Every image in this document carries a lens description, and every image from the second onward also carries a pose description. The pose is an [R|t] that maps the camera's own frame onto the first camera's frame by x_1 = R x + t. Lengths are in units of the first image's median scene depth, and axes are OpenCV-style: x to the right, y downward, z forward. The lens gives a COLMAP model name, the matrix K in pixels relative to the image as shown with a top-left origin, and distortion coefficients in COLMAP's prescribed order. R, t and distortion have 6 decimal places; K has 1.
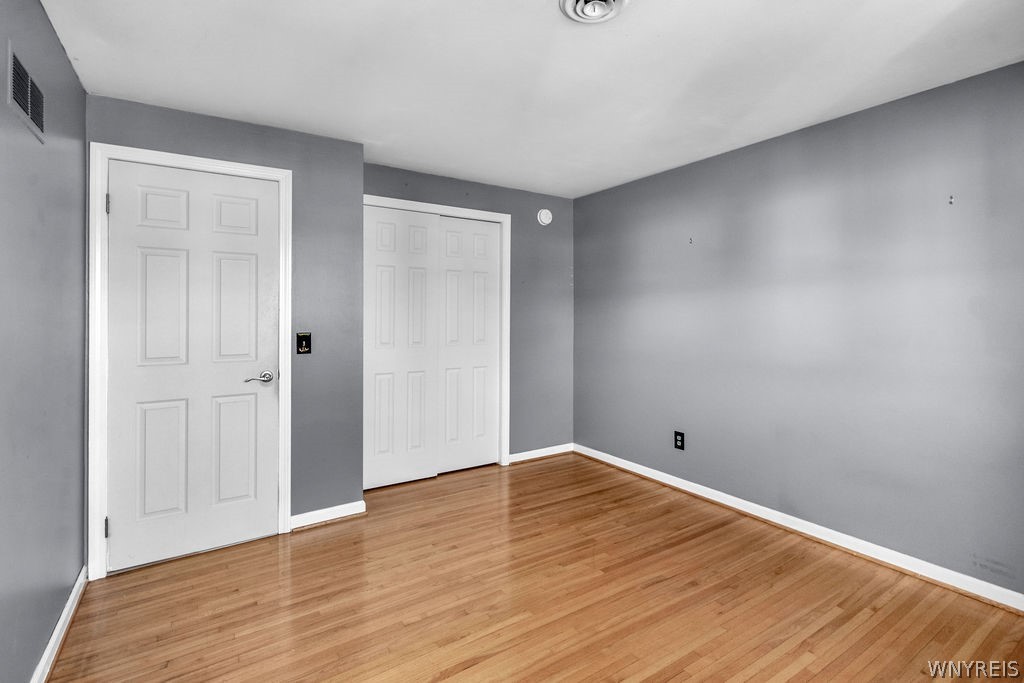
lens RADIAL K [[474.9, 0, 513.3], [0, 474.9, 317.5], [0, 0, 1]] dist [0.001932, 0.000533]
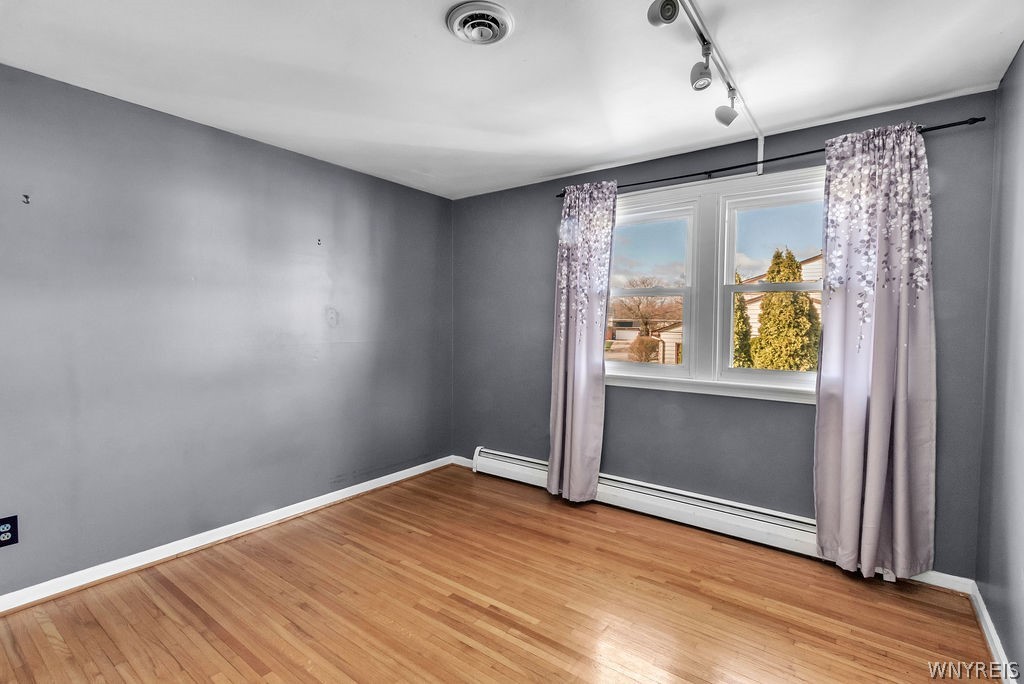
lens RADIAL K [[478.2, 0, 512.0], [0, 478.2, 342.0], [0, 0, 1]] dist [0.000859, 0.000265]
pose [[-0.345507, -0.040688, 0.937534, -0.661744], [-0.005750, 0.999133, 0.041242, -0.006699], [-0.938399, 0.008858, -0.345441, 0.975392]]
